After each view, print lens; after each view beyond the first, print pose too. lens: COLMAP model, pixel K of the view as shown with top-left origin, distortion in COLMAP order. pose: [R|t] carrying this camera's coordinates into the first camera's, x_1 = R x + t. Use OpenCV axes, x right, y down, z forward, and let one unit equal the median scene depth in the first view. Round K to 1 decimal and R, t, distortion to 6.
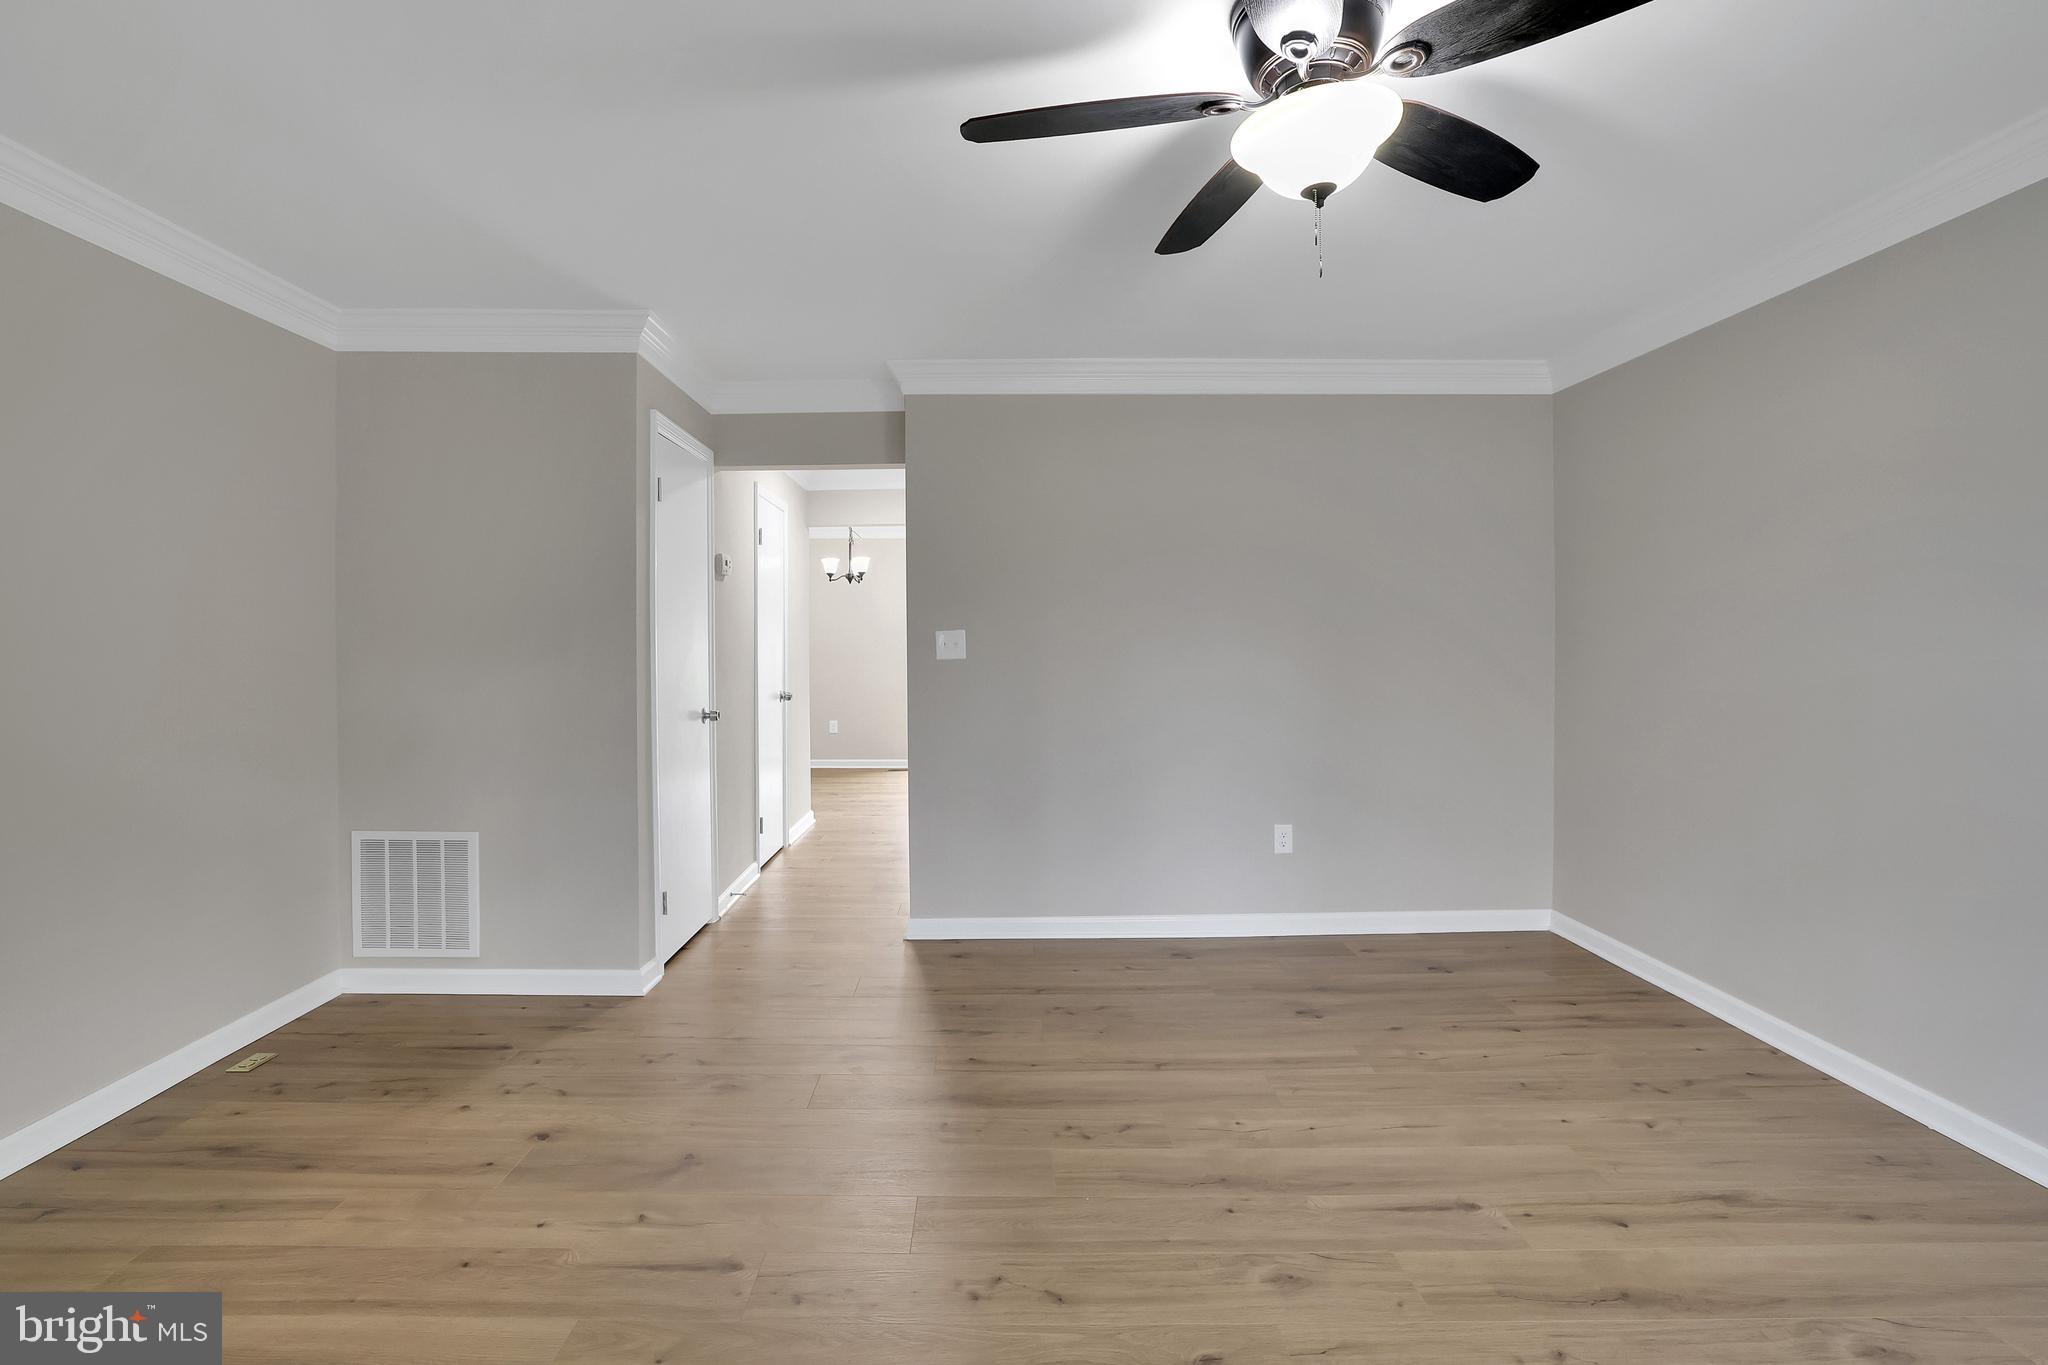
lens RADIAL K [[900.9, 0, 1001.5], [0, 900.9, 662.6], [0, 0, 1]] dist [-0.054463, 0.022075]
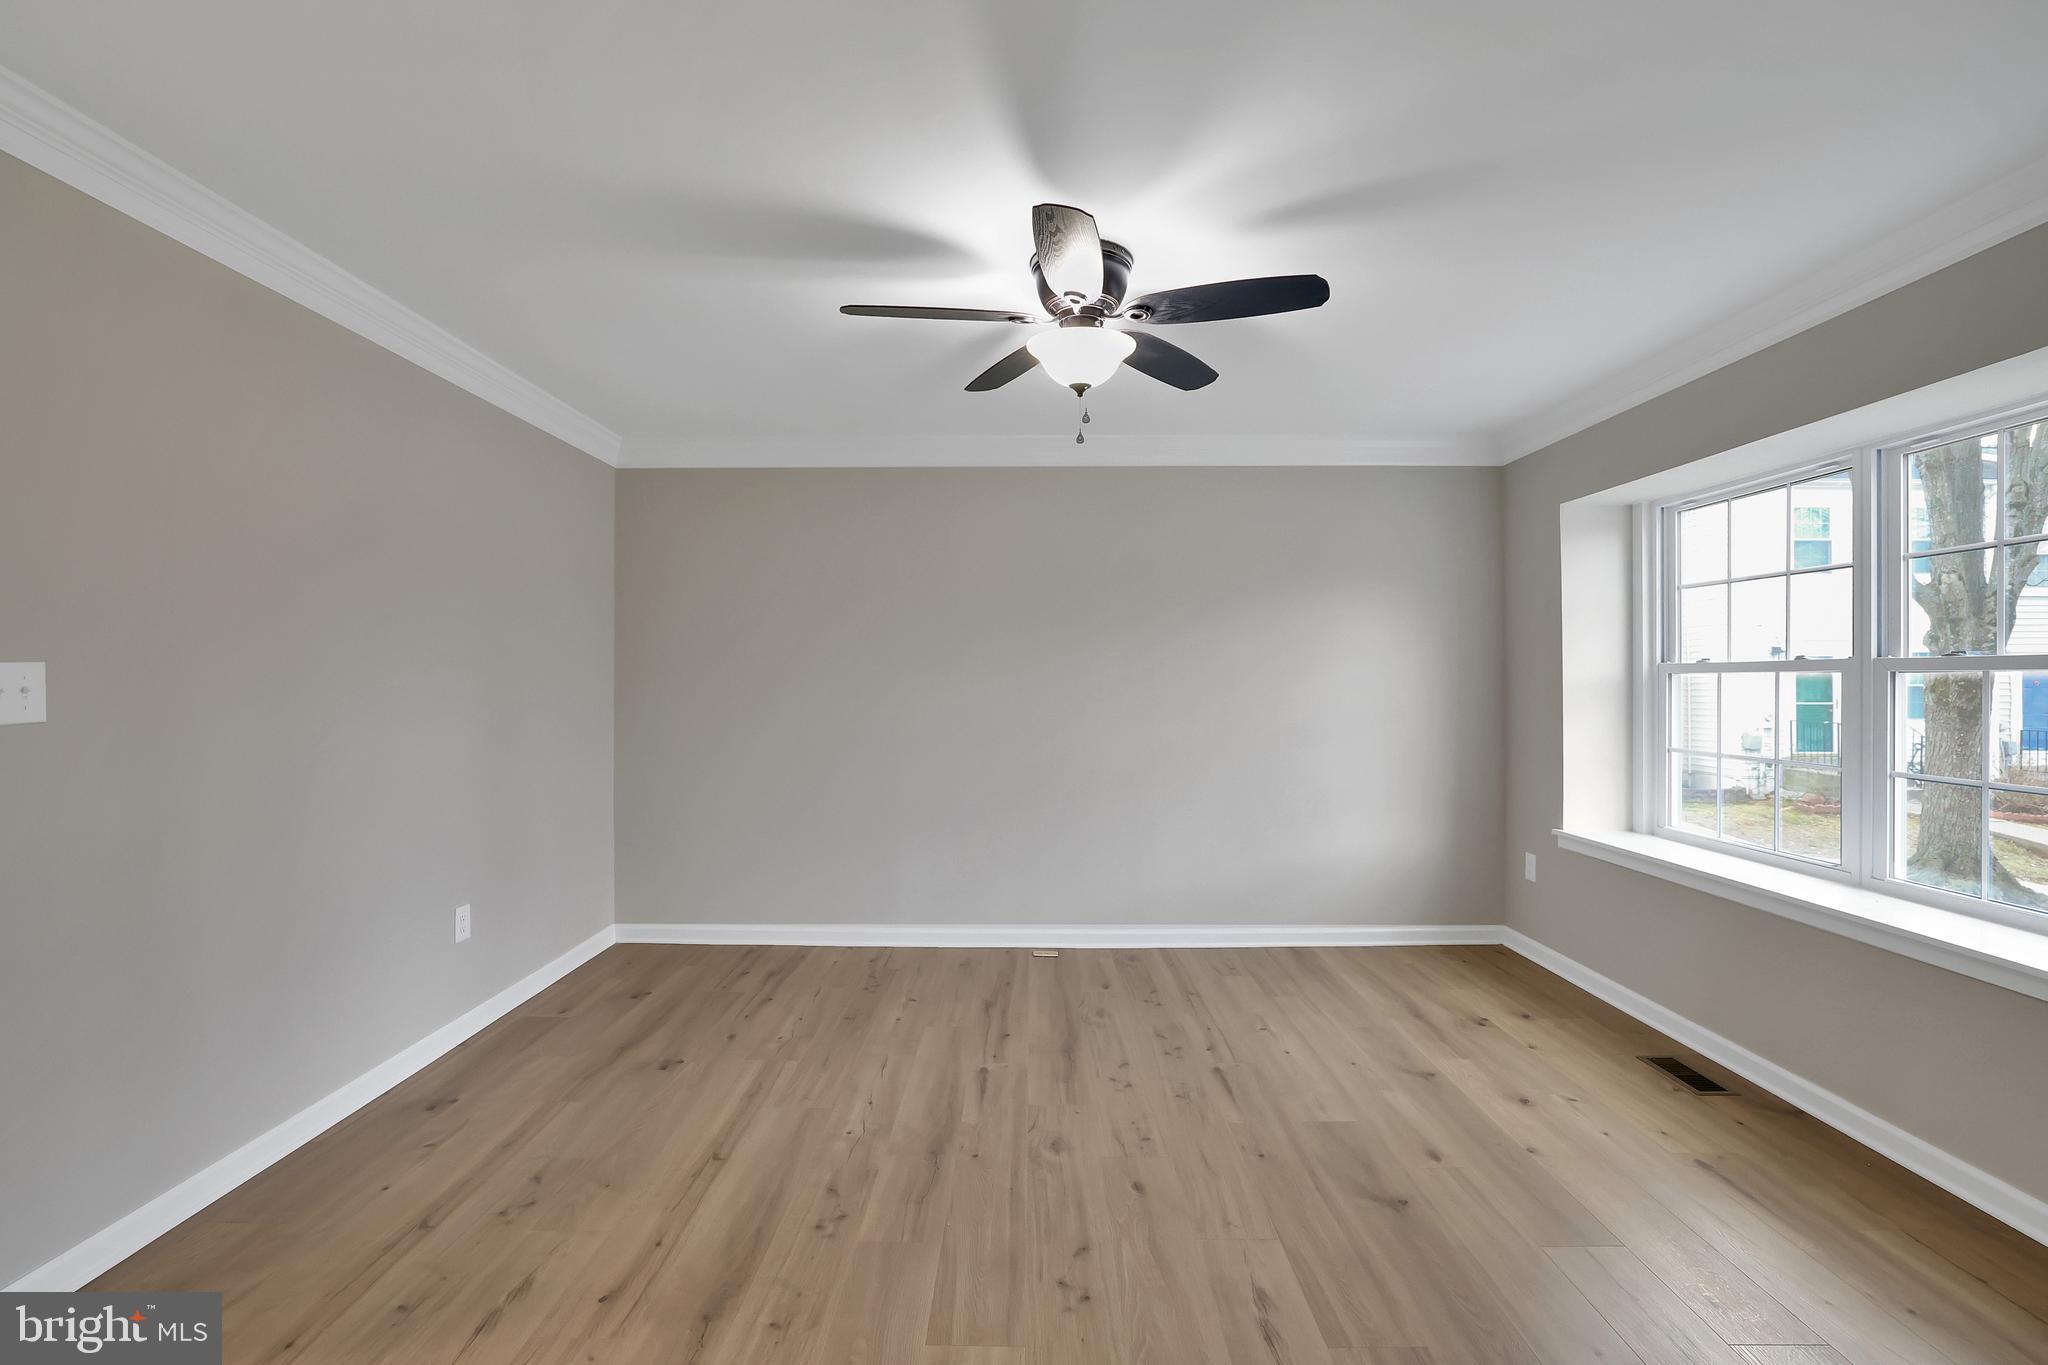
lens RADIAL K [[885.8, 0, 1024.0], [0, 885.8, 682.5], [0, 0, 1]] dist [-0.052179, 0.020285]
pose [[0.011746, 0.003660, 0.999924, -0.705274], [0.019961, 0.999793, -0.003894, -0.018046], [-0.999732, 0.020005, 0.011670, 0.676325]]
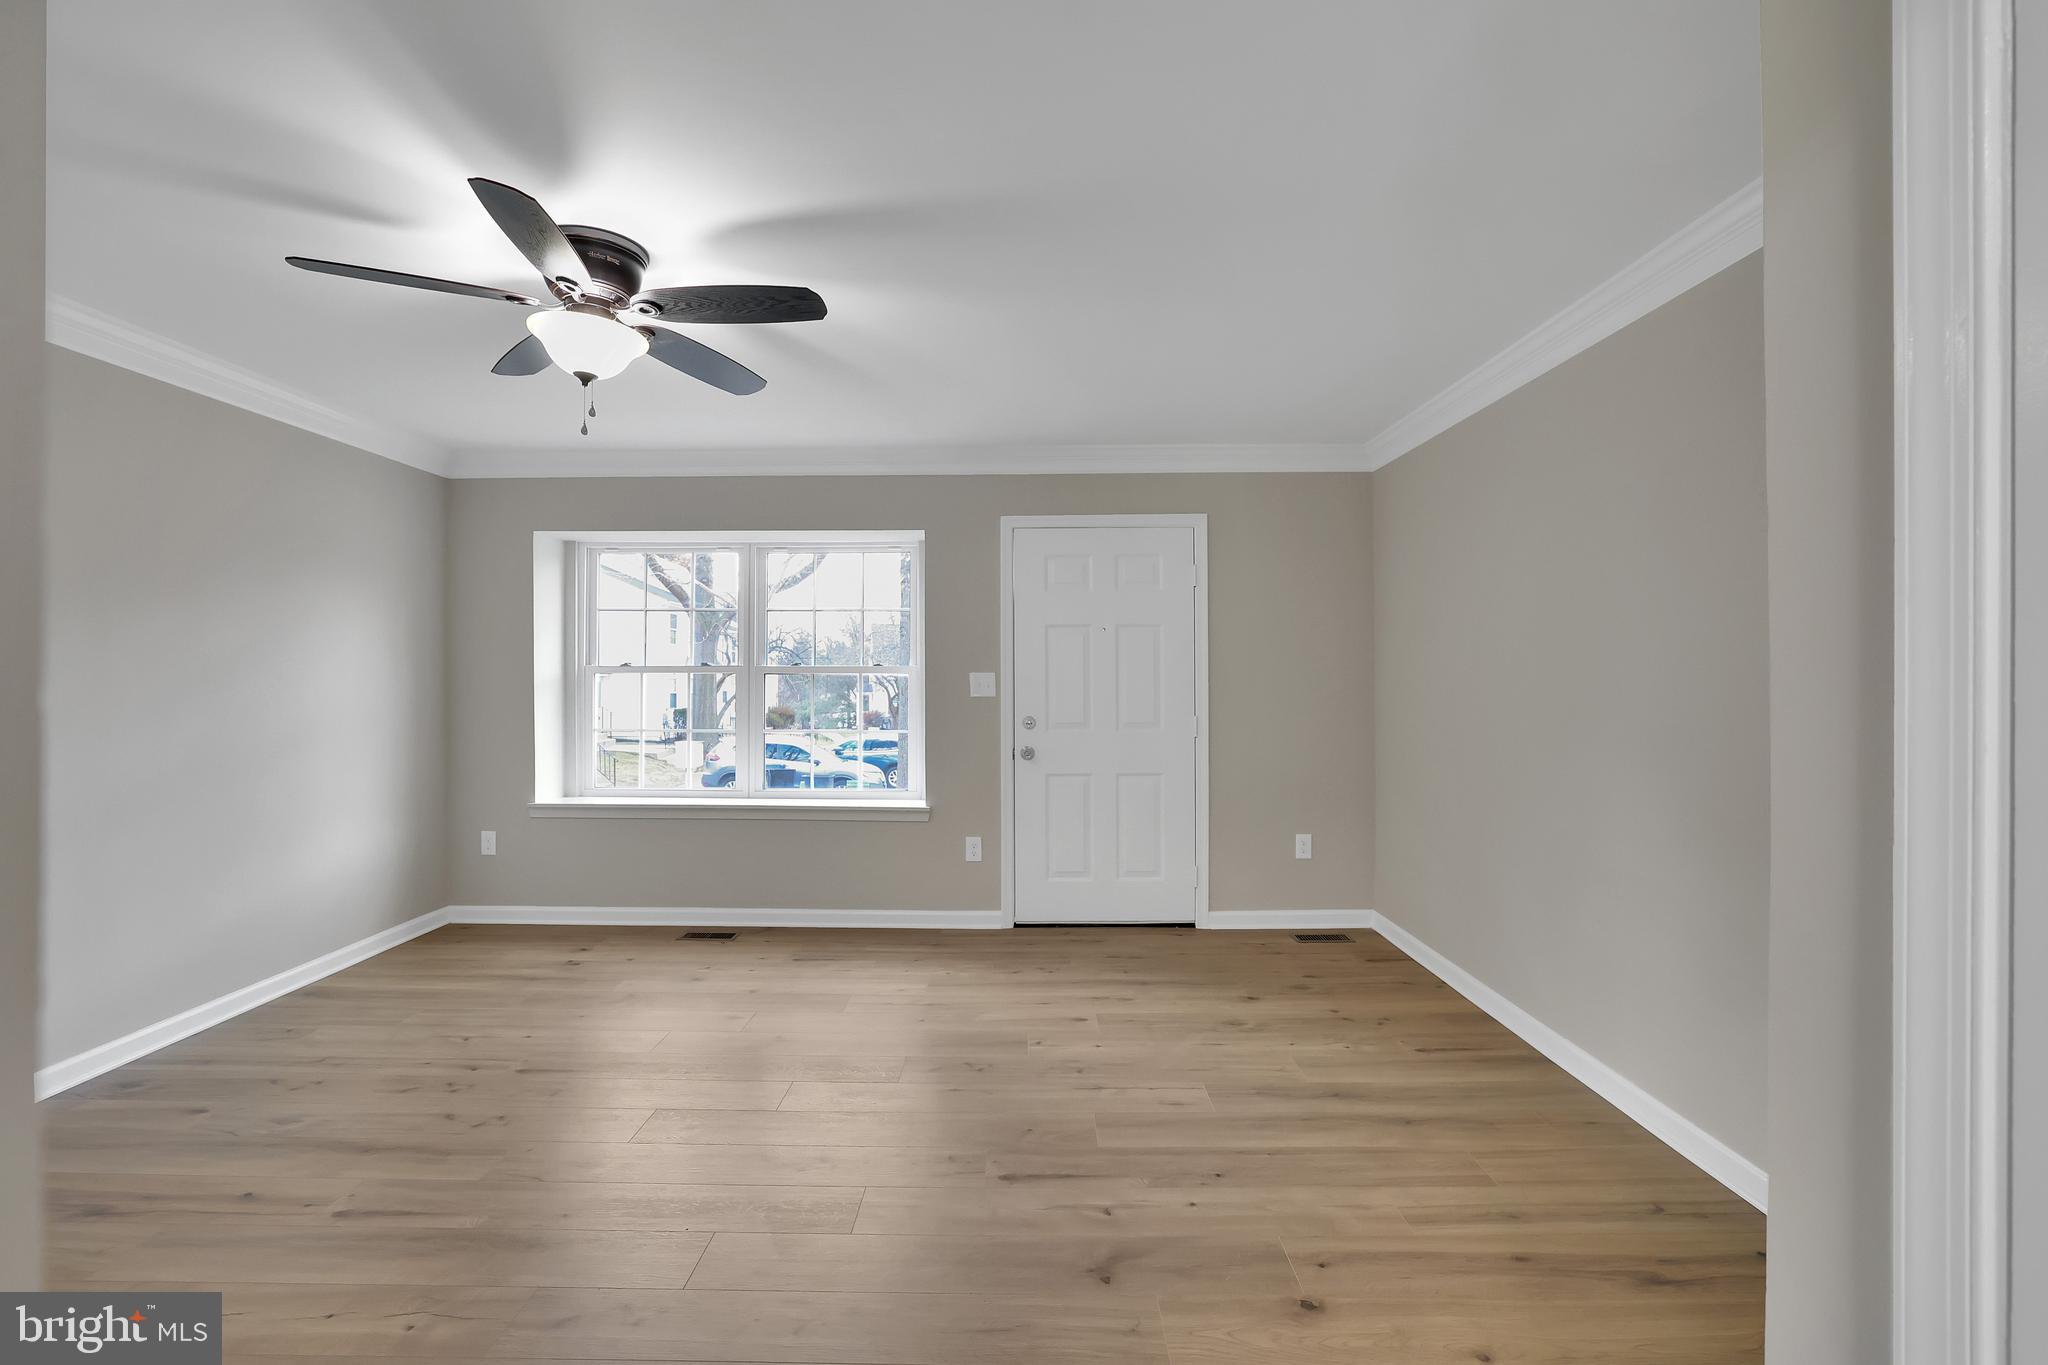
lens RADIAL K [[862.4, 0, 1020.5], [0, 862.4, 676.1], [0, 0, 1]] dist [-0.049541, 0.017707]
pose [[-0.999942, 0.001330, 0.010683, -0.228668], [0.001492, 0.999883, 0.015198, -0.037861], [-0.010661, 0.015213, -0.999827, 1.494823]]
